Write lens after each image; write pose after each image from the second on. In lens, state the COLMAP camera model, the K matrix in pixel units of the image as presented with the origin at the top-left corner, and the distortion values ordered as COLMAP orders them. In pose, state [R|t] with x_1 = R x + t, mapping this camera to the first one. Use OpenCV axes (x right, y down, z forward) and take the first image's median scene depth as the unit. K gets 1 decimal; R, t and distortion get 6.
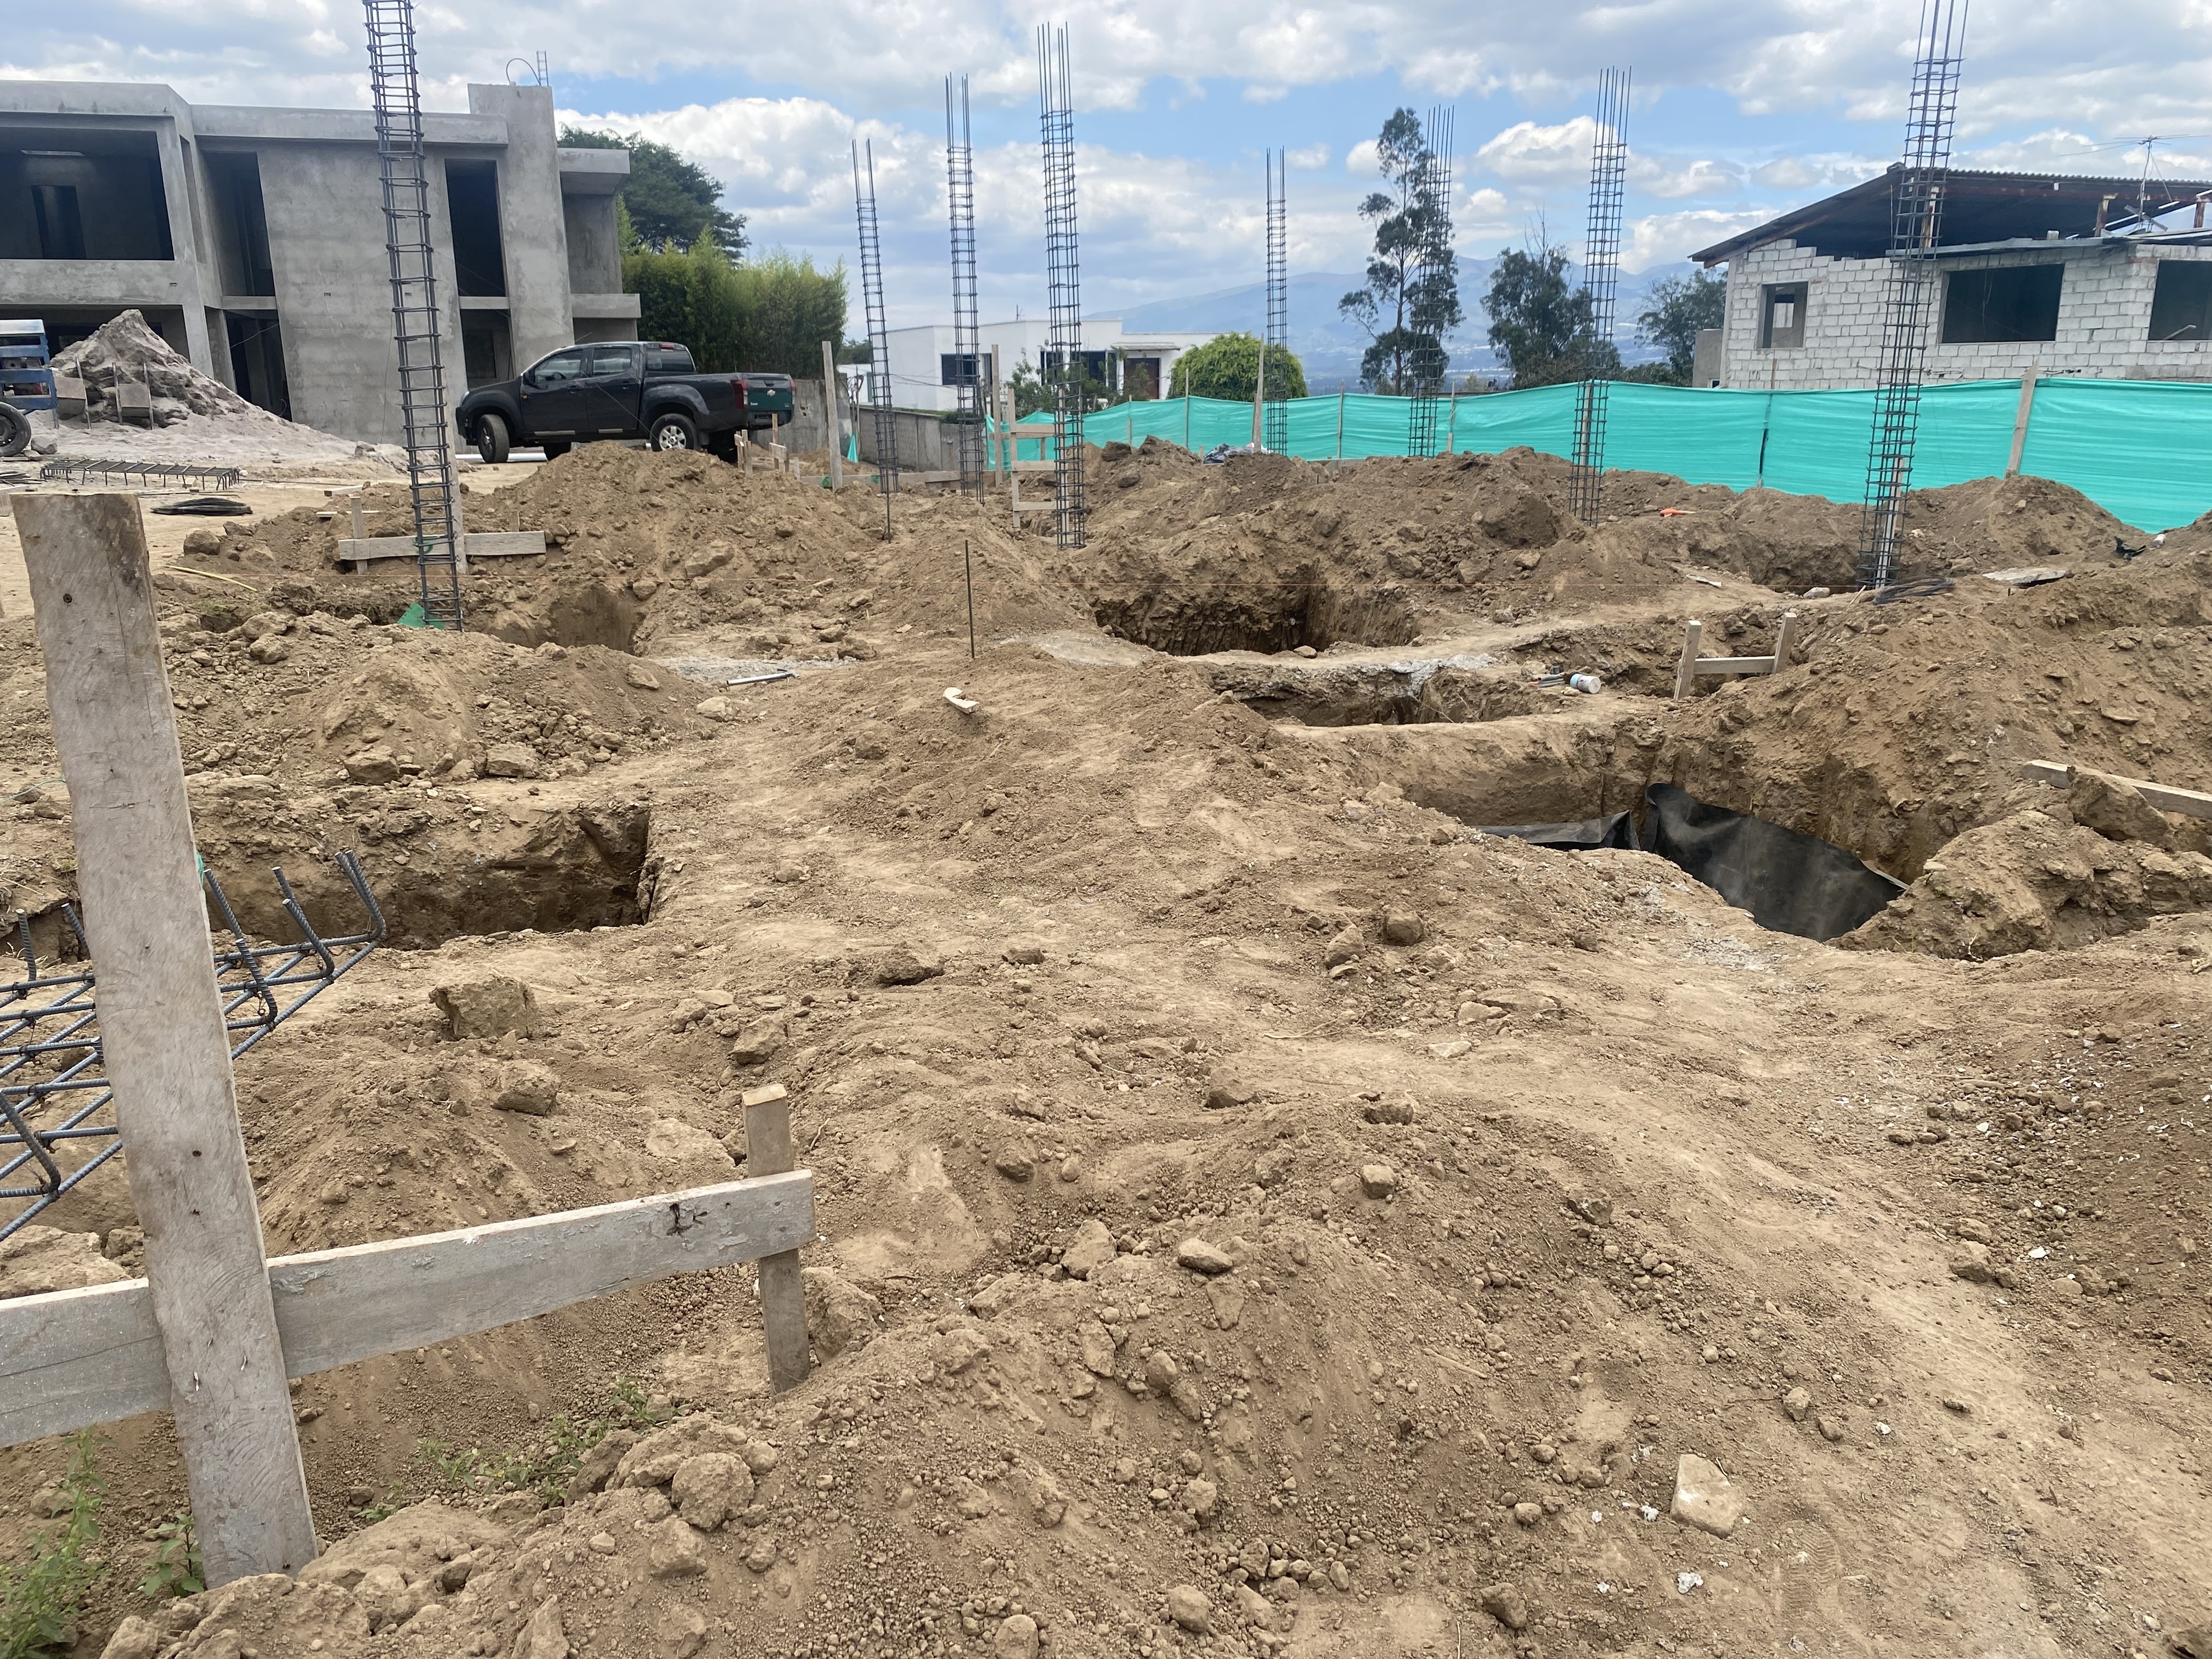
lens RADIAL K [[1667.9, 0, 1095.9], [0, 1667.9, 820.3], [0, 0, 1]] dist [0.025678, -0.033599]
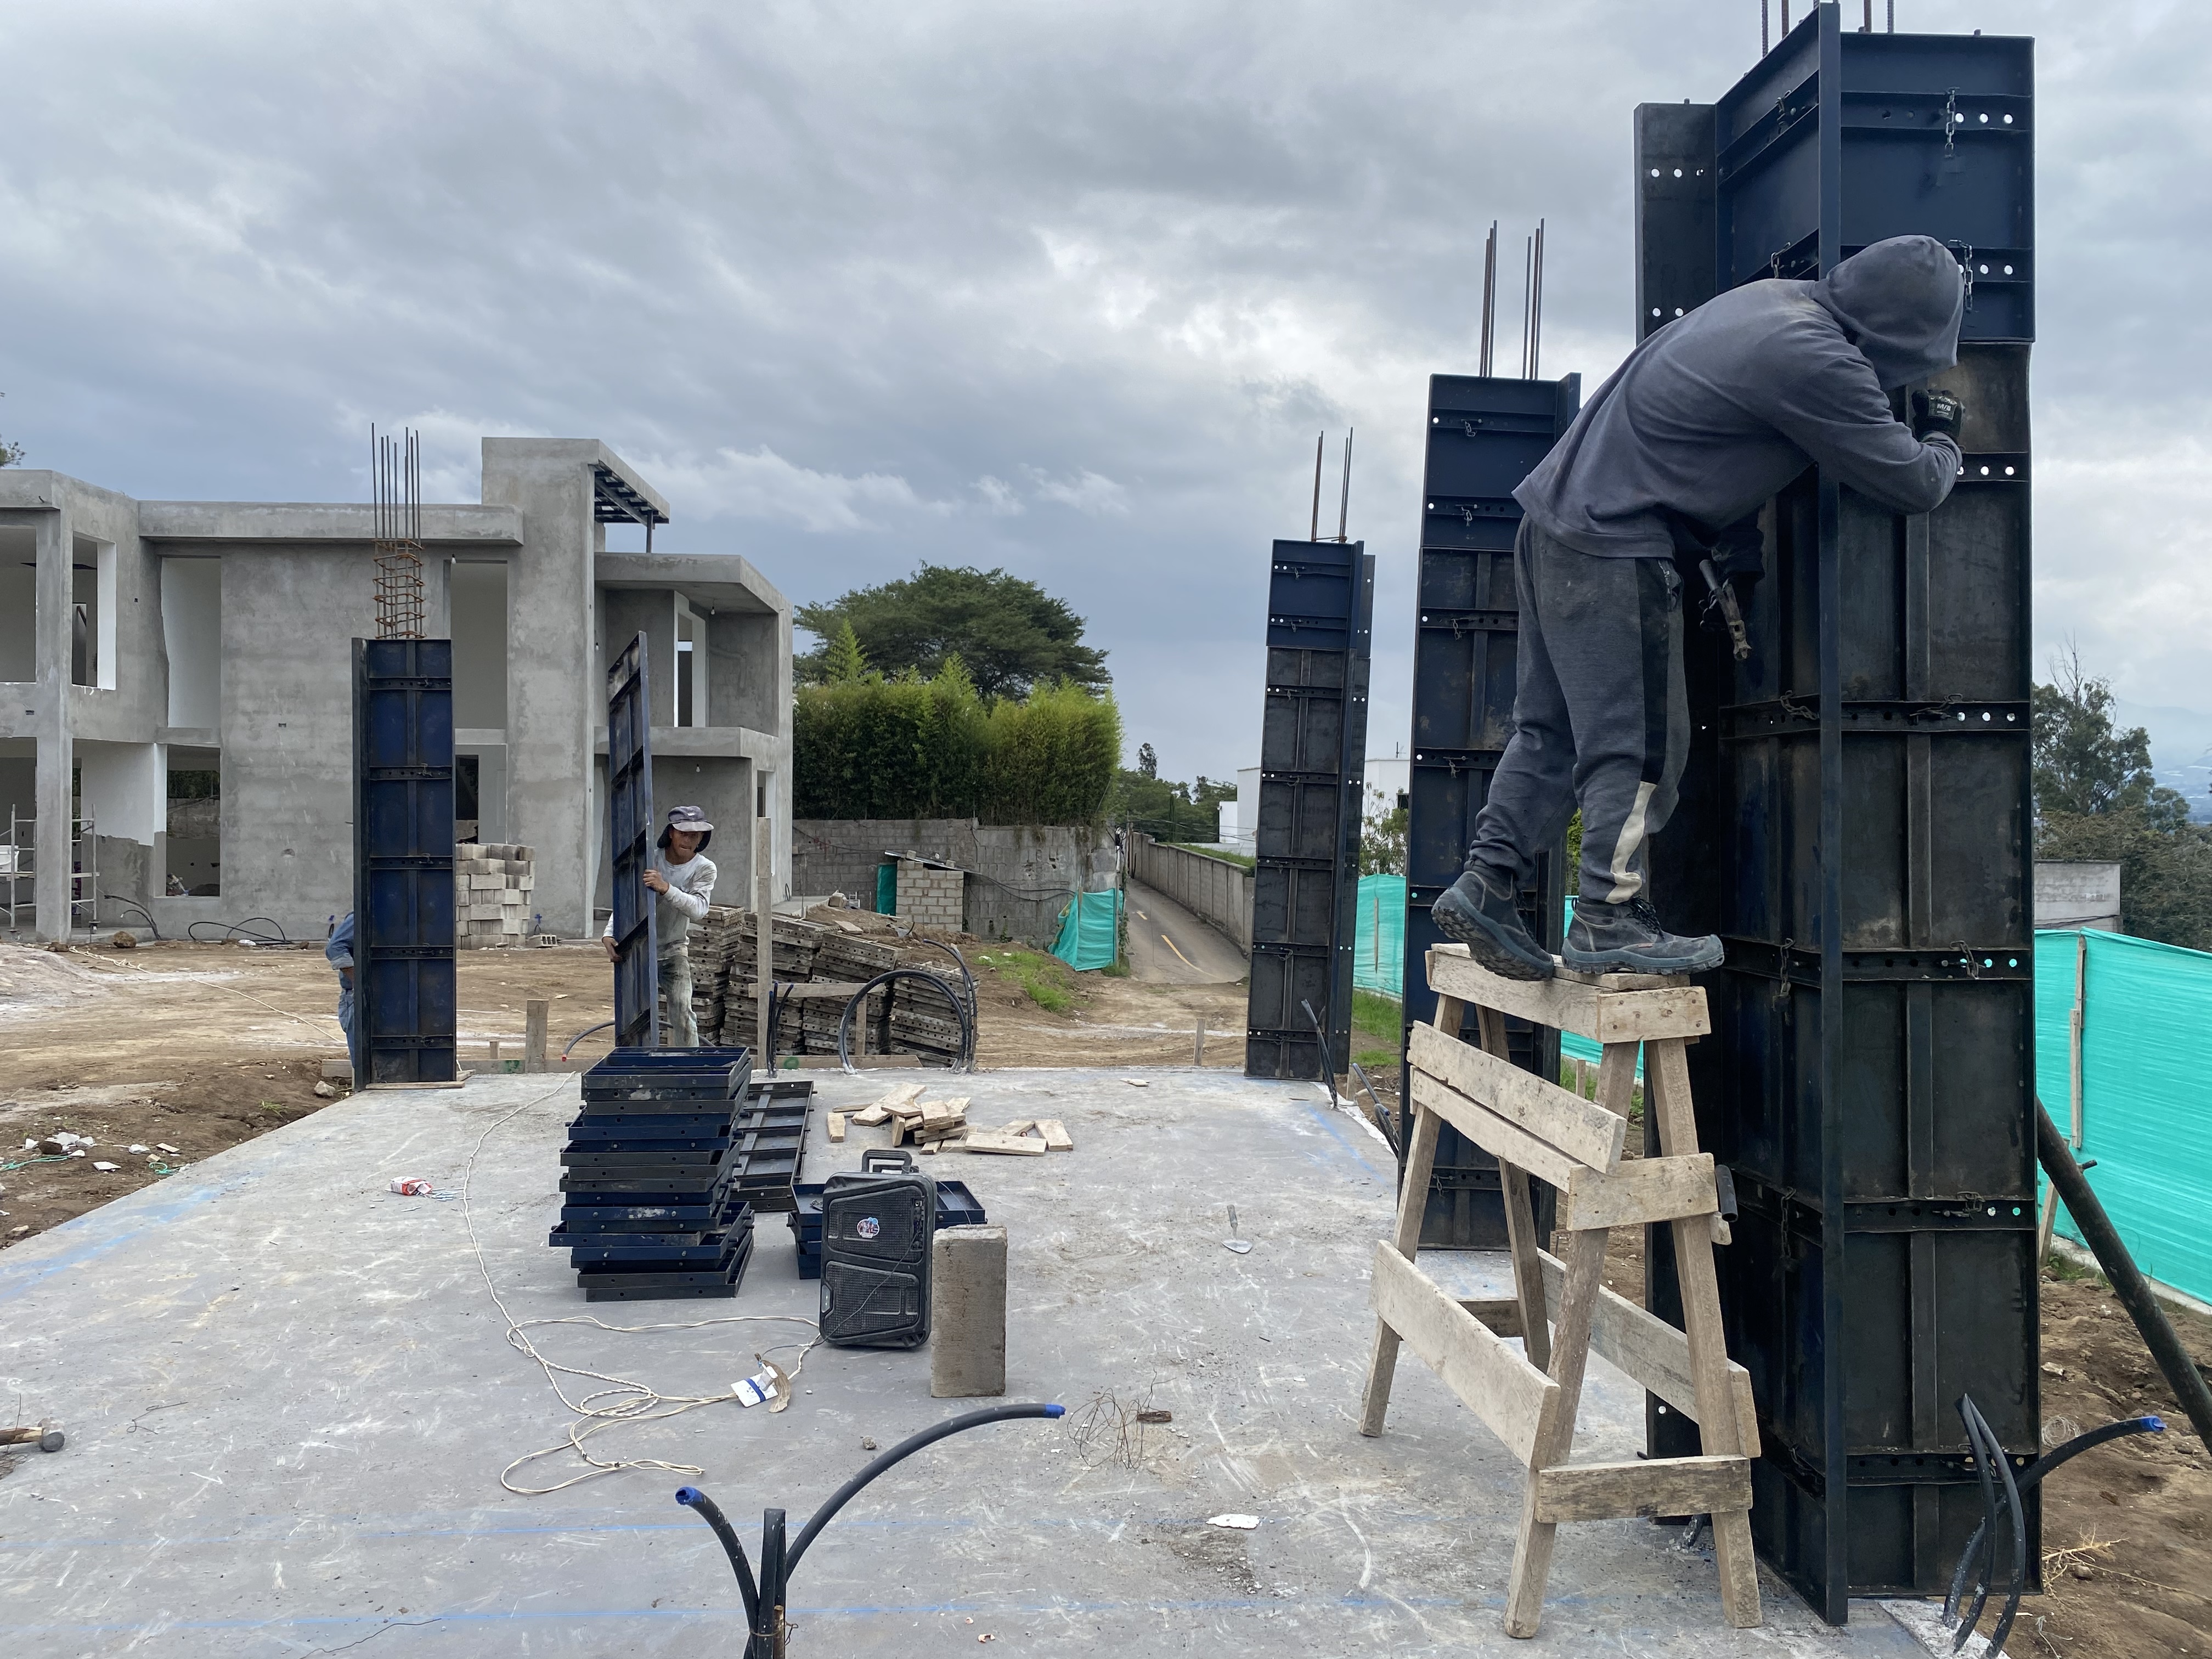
lens RADIAL K [[1667.9, 0, 1081.2], [0, 1667.9, 789.3], [0, 0, 1]] dist [0.025678, -0.033599]
pose [[0.957275, 0.015296, -0.288774, 0.050590], [-0.091463, 0.963352, -0.252167, -0.048939], [0.274334, 0.267805, 0.923591, 0.156019]]
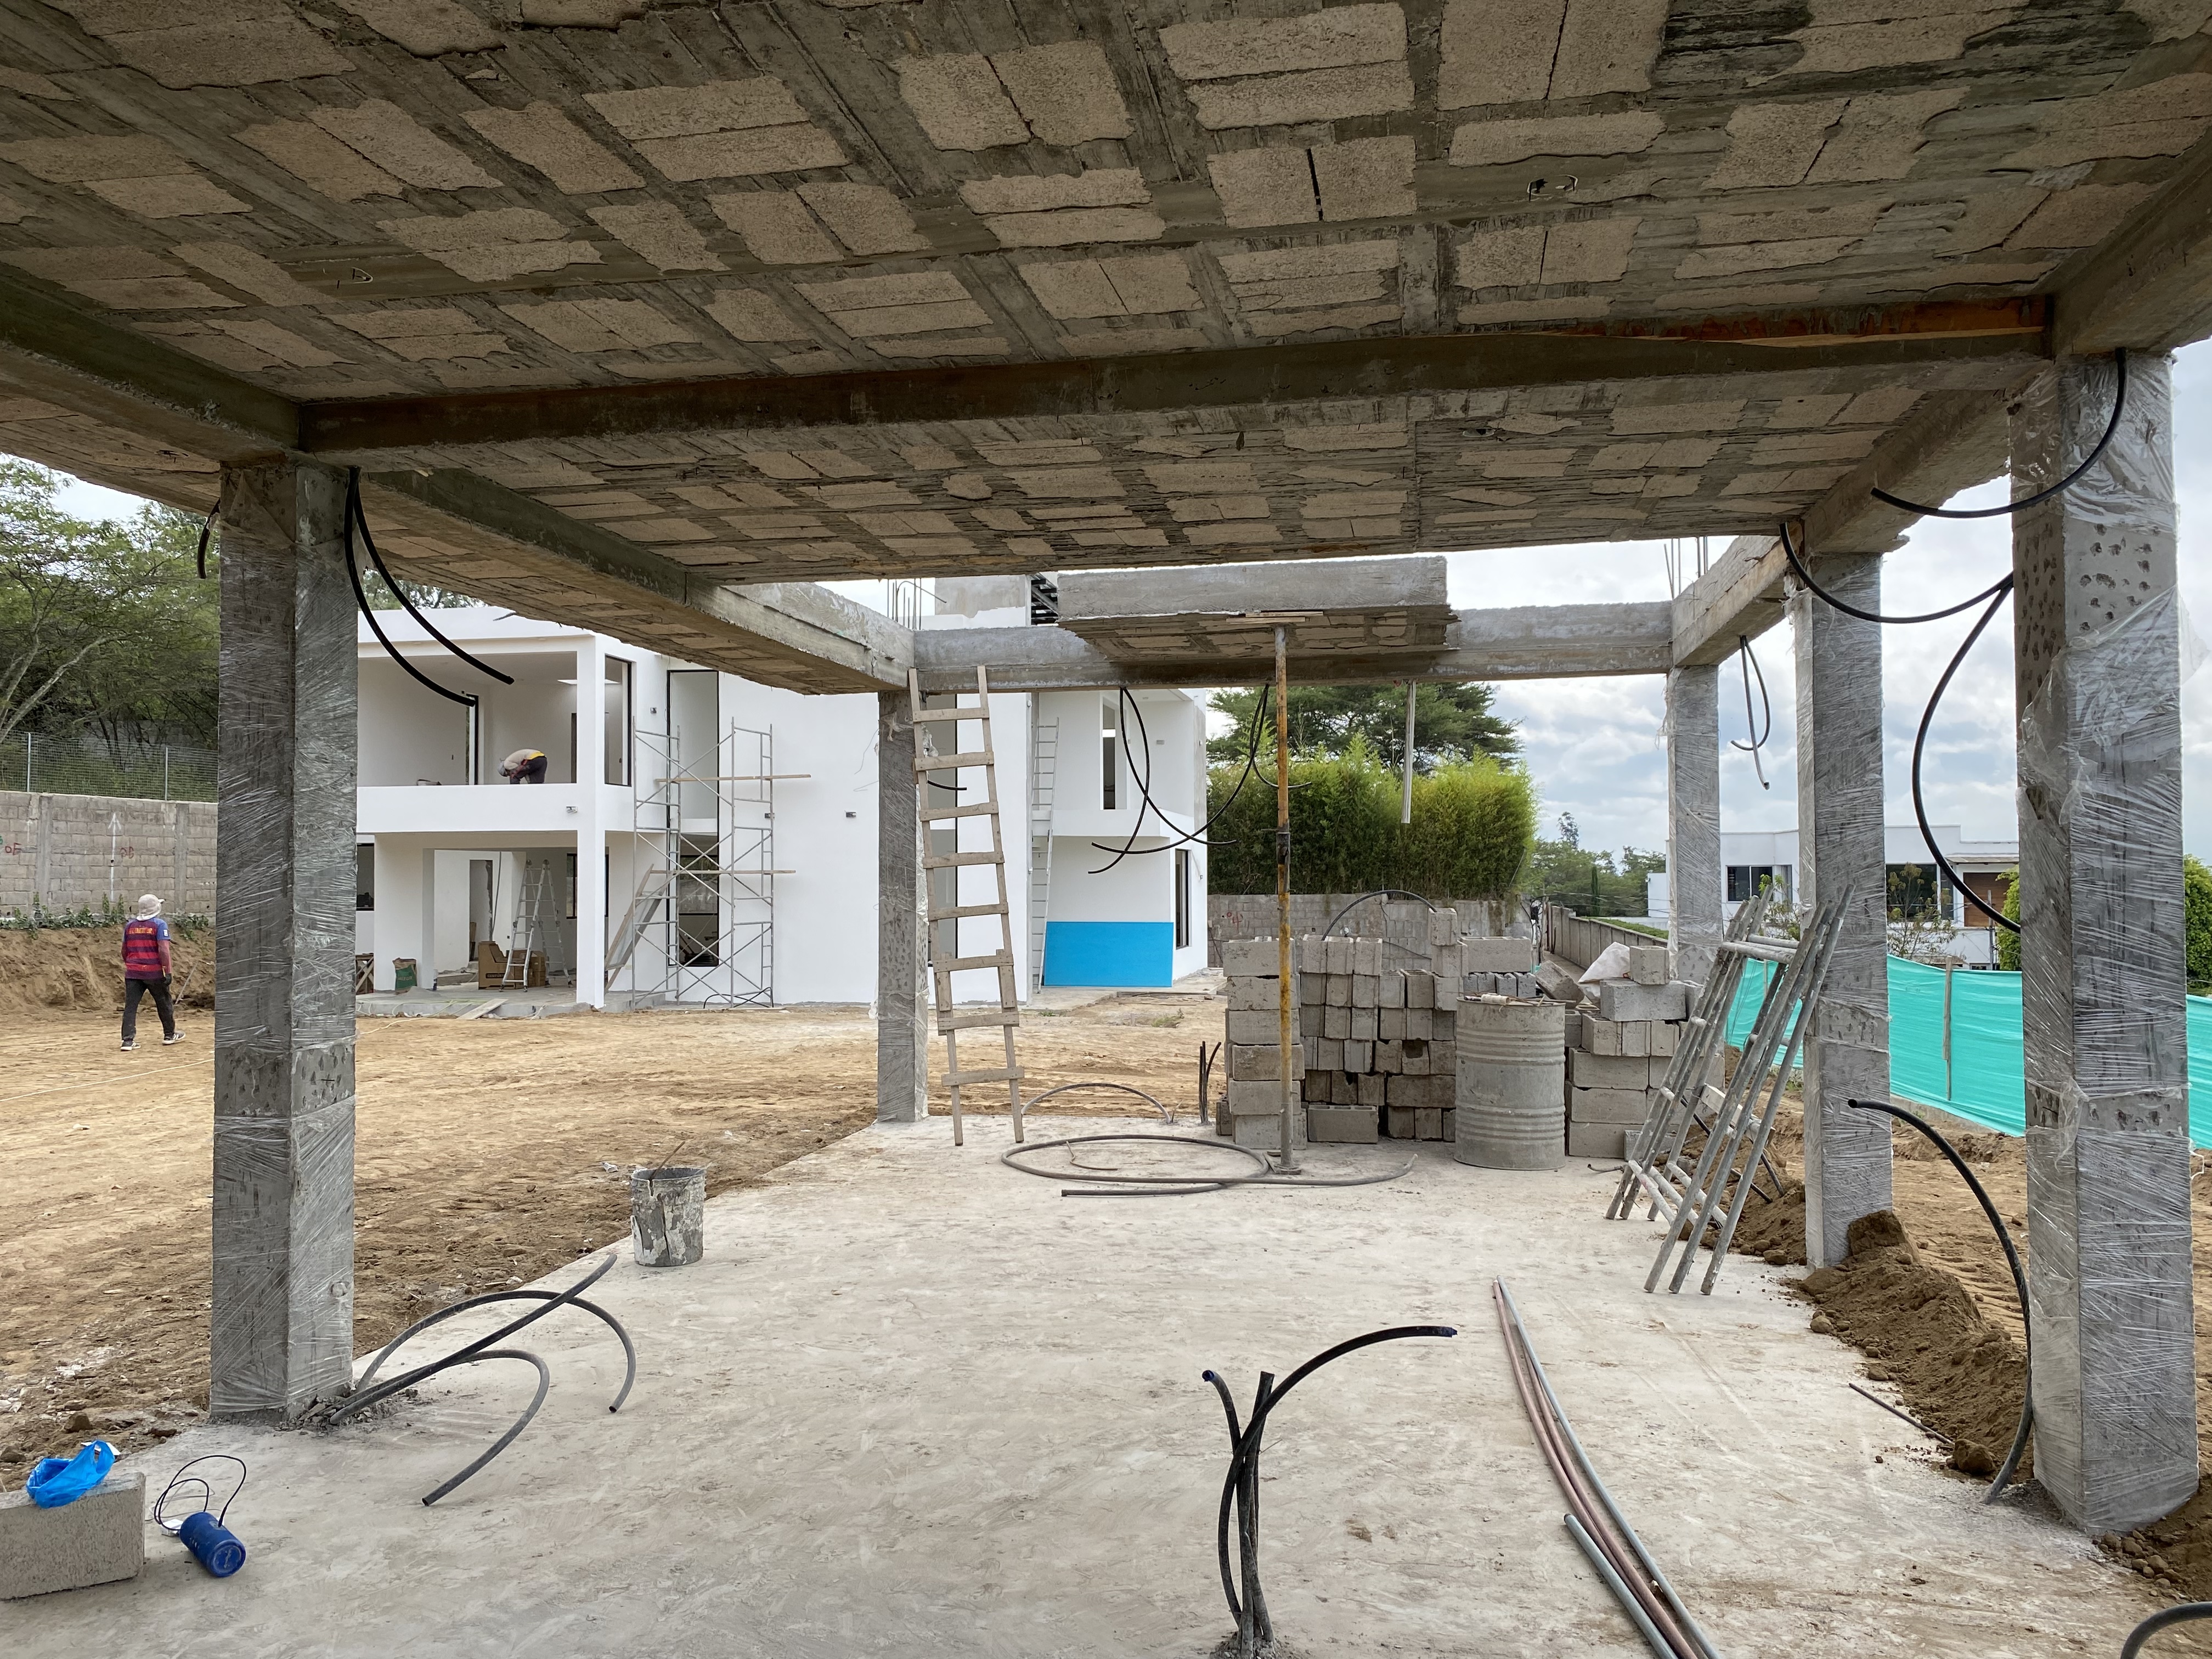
lens RADIAL K [[1667.9, 0, 1066.0], [0, 1667.9, 810.5], [0, 0, 1]] dist [0.025678, -0.033599]
pose [[0.855529, -0.008194, -0.517690, 0.054981], [-0.143747, 0.956807, -0.252699, -0.046166], [0.497400, 0.290608, 0.817398, 0.143966]]
